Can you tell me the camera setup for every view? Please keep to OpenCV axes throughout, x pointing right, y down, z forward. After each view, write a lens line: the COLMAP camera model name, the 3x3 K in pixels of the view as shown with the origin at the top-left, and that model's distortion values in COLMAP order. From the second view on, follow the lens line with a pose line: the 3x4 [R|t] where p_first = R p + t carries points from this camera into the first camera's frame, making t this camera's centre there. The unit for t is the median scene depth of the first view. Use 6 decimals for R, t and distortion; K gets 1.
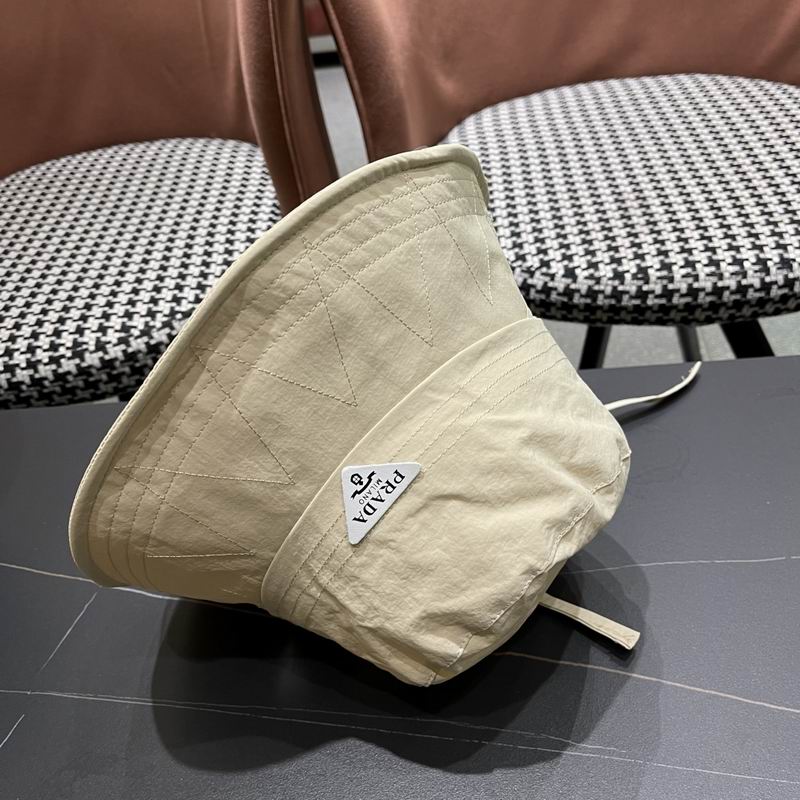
lens RADIAL K [[830.8, 0, 403.9], [0, 830.8, 411.2], [0, 0, 1]] dist [0.015581, 0.000000]
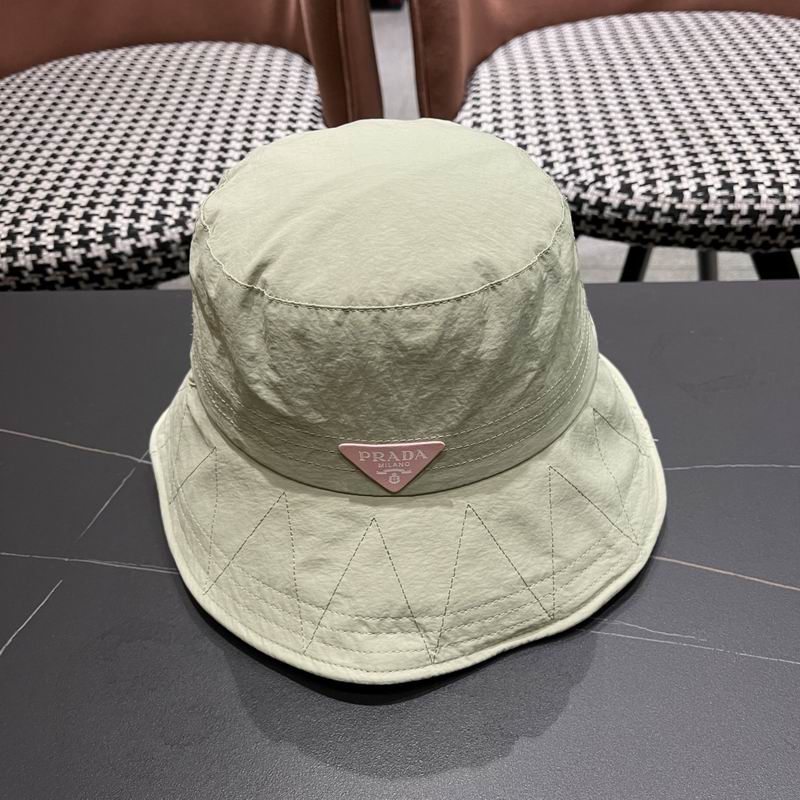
lens RADIAL K [[830.8, 0, 404.8], [0, 830.8, 409.7], [0, 0, 1]] dist [0.015581, 0.000000]
pose [[0.997840, 0.059640, 0.027527, -0.067719], [-0.060392, 0.997800, 0.027336, 0.078595], [-0.025836, -0.028940, 0.999247, 0.033786]]
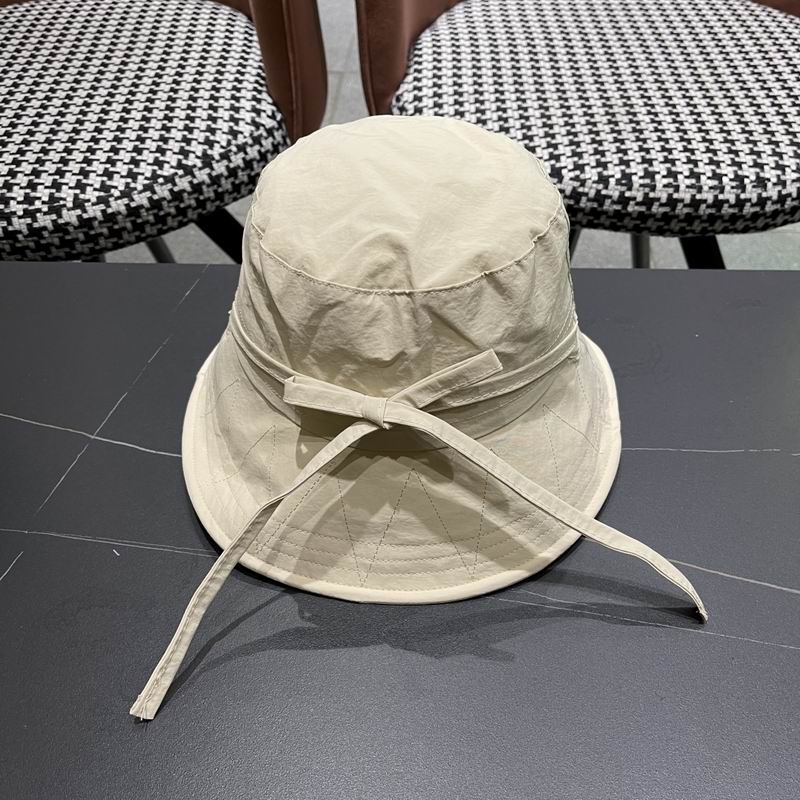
lens RADIAL K [[830.8, 0, 402.4], [0, 830.8, 414.8], [0, 0, 1]] dist [0.015581, 0.000000]
pose [[0.993251, 0.067725, 0.094161, -0.063012], [-0.077940, 0.990936, 0.109417, 0.030285], [-0.085897, -0.116017, 0.989526, -0.025896]]
